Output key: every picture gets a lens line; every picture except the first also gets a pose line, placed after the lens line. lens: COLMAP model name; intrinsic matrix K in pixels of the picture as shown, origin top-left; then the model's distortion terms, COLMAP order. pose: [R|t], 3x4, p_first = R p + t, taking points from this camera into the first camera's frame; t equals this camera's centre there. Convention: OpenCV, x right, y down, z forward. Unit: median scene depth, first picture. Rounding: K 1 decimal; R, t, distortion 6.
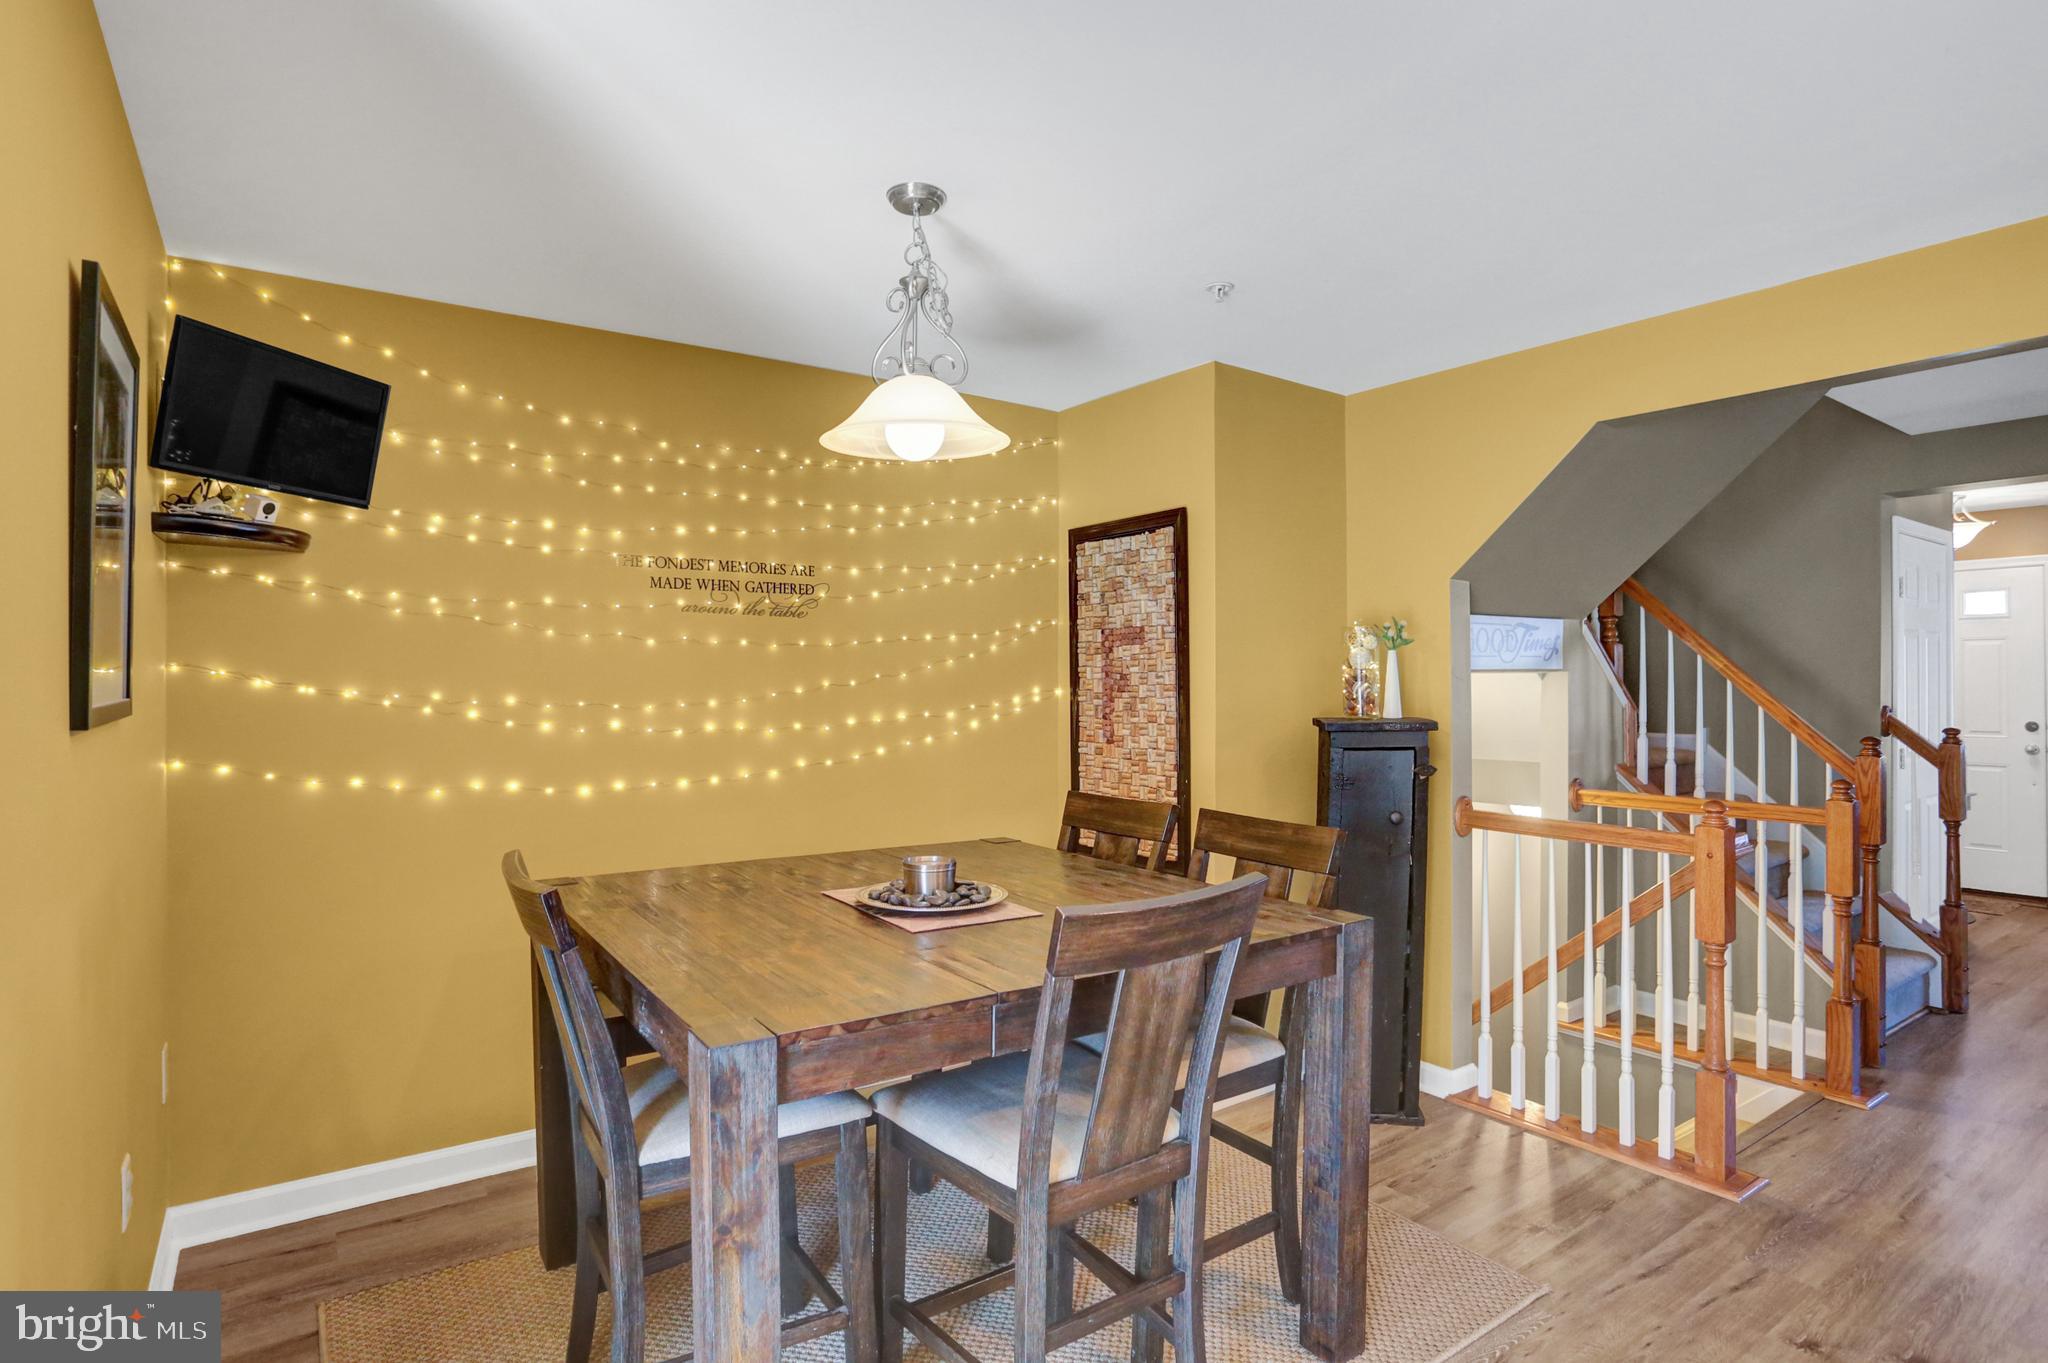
lens RADIAL K [[1065.4, 0, 1018.0], [0, 1065.4, 678.5], [0, 0, 1]] dist [-0.073329, 0.039636]
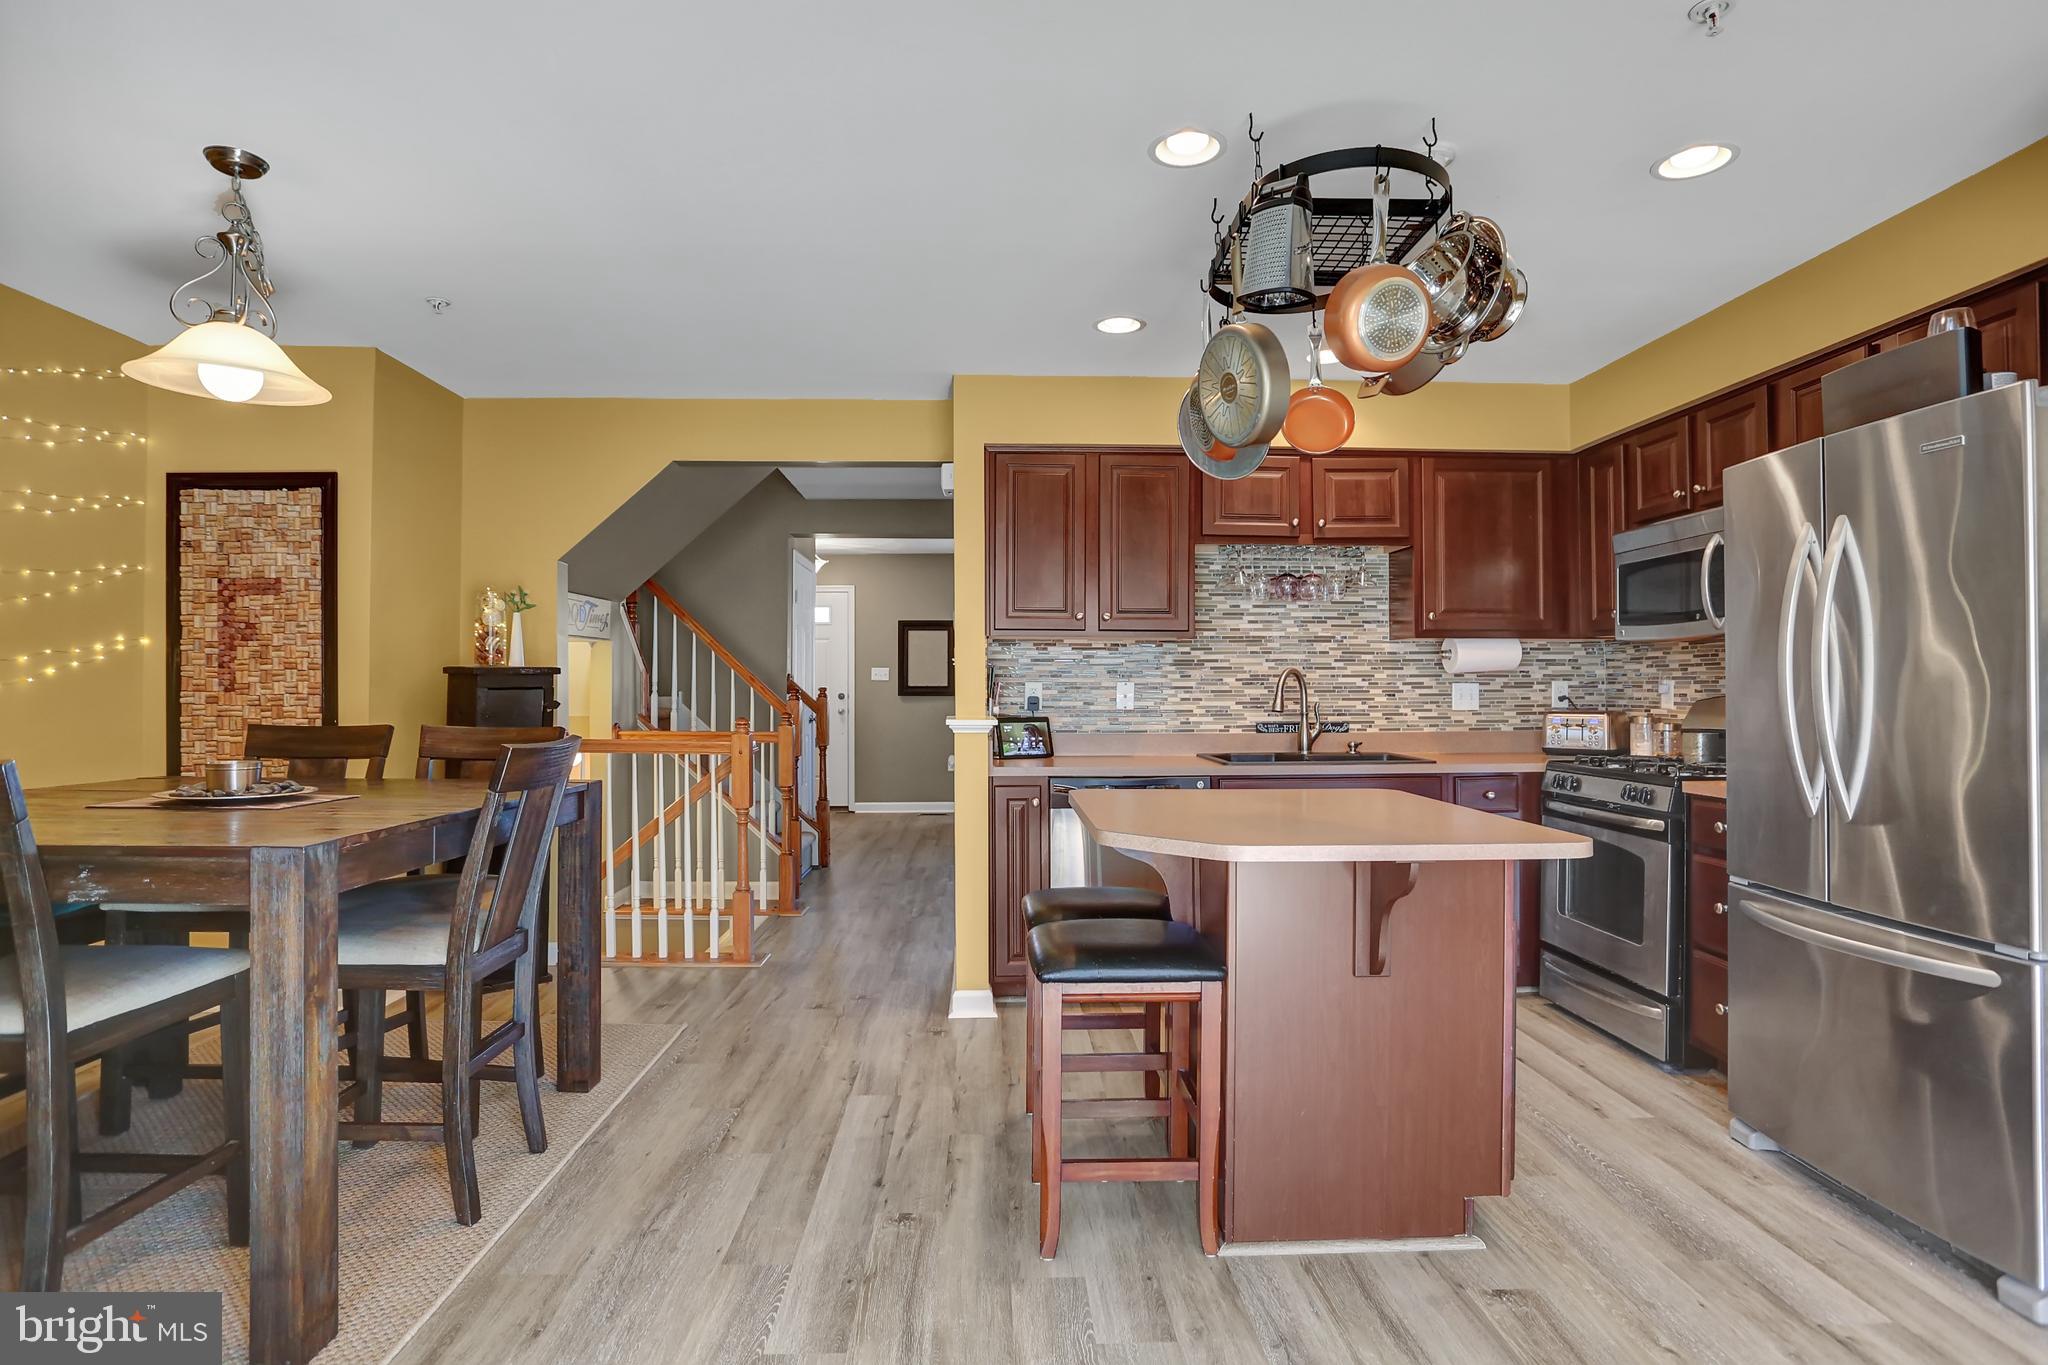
lens RADIAL K [[1065.4, 0, 1018.0], [0, 1065.4, 679.5], [0, 0, 1]] dist [-0.073329, 0.039636]
pose [[0.553853, 0.009335, 0.832562, -0.351662], [-0.004788, 0.999956, -0.008027, 0.059738], [-0.832601, 0.000460, 0.553873, -0.184788]]
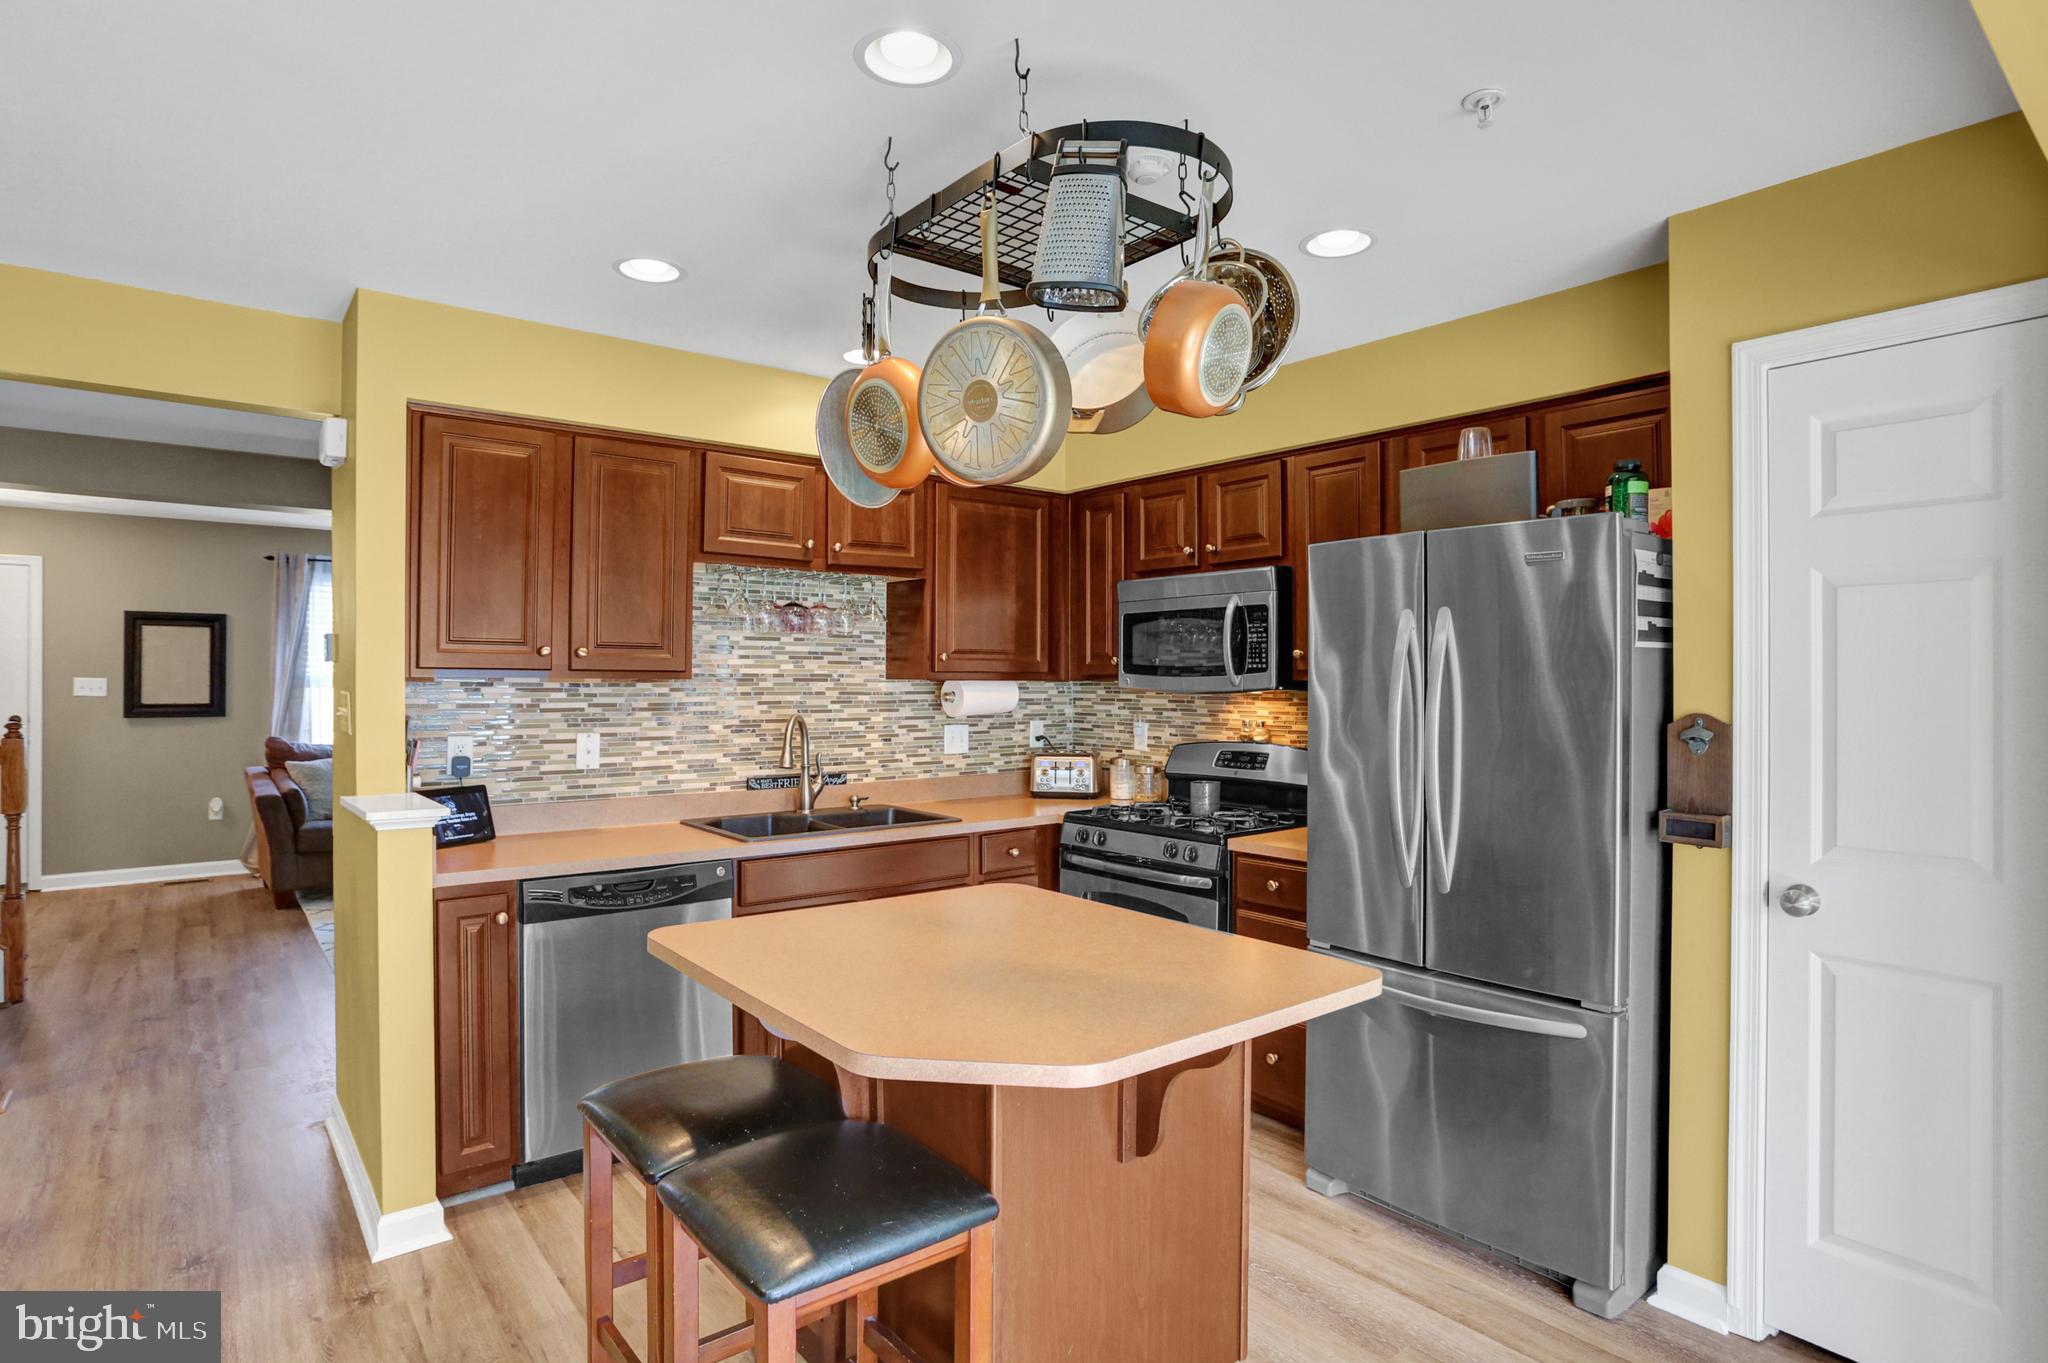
lens RADIAL K [[1084.3, 0, 1024.0], [0, 1084.3, 681.5], [0, 0, 1]] dist [-0.080274, 0.046093]
pose [[-0.056081, 0.001704, 0.998425, -0.221687], [-0.010095, 0.999946, -0.002273, -0.000108], [-0.998375, -0.010207, -0.056061, 0.080750]]
